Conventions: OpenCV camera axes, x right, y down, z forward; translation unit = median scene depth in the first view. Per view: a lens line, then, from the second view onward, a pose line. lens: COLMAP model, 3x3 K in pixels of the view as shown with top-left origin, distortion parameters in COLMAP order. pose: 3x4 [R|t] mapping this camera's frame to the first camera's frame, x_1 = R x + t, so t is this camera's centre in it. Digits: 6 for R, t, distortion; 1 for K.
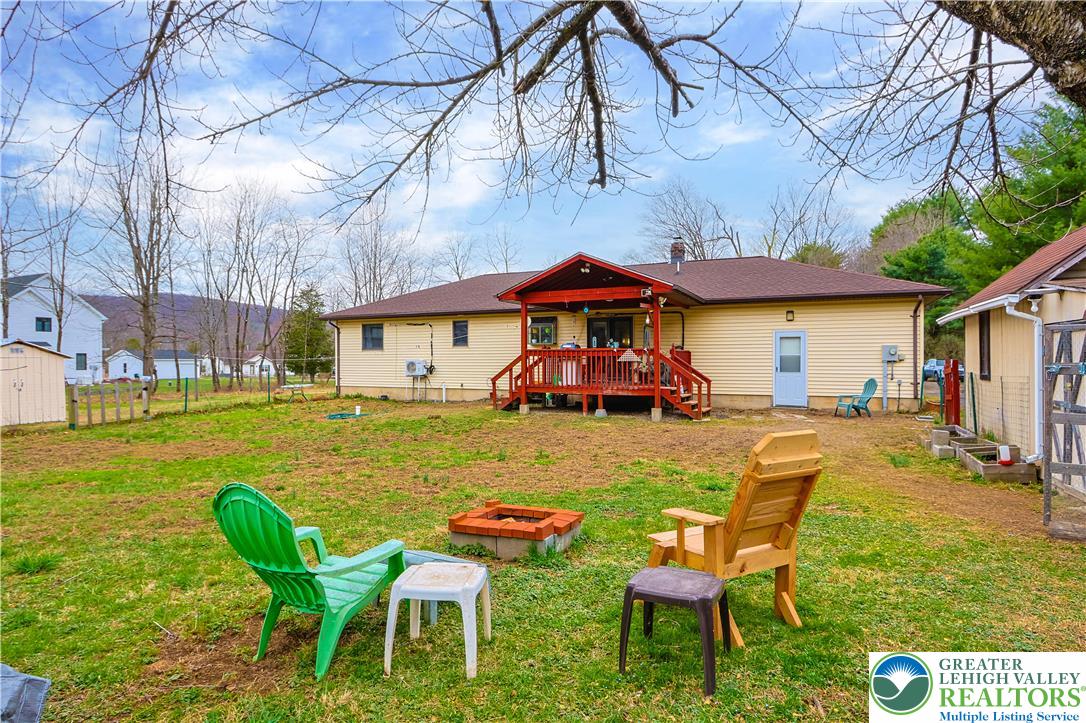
lens RADIAL K [[565.0, 0, 541.4], [0, 565.0, 364.1], [0, 0, 1]] dist [-0.007200, -0.000496]
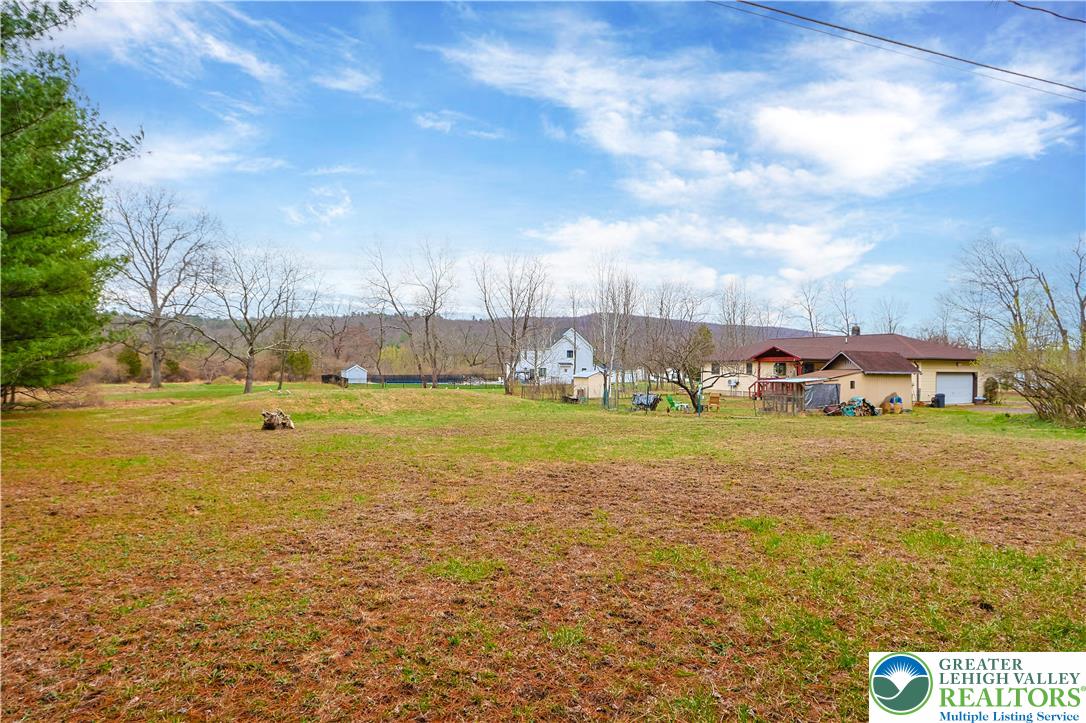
lens RADIAL K [[574.0, 0, 544.7], [0, 574.0, 371.2], [0, 0, 1]] dist [-0.004512, -0.000567]
pose [[0.778789, 0.014457, -0.627120, 0.671624], [-0.014468, 0.999882, 0.005083, -0.041666], [0.627119, 0.005115, 0.778906, -1.366411]]
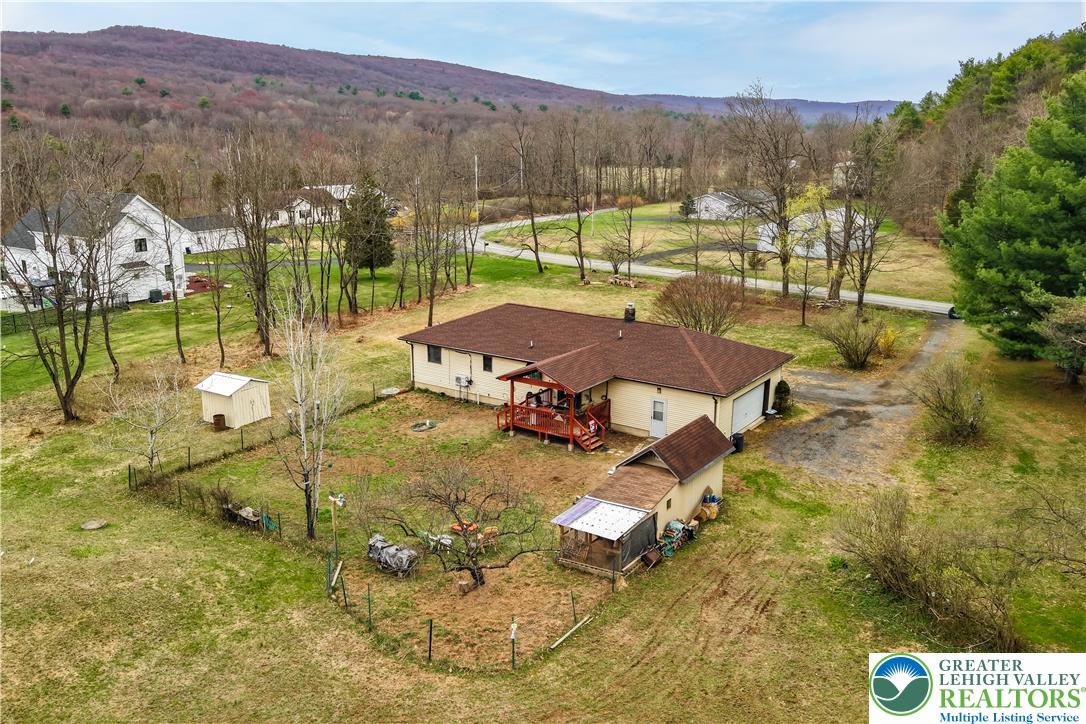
lens RADIAL K [[913.0, 0, 540.3], [0, 913.0, 362.7], [0, 0, 1]] dist [0.003970, -0.000233]
pose [[0.984583, 0.048930, -0.167933, 0.414509], [-0.004024, 0.966160, 0.257913, -0.687984], [0.174870, -0.253261, 0.951462, -1.354759]]
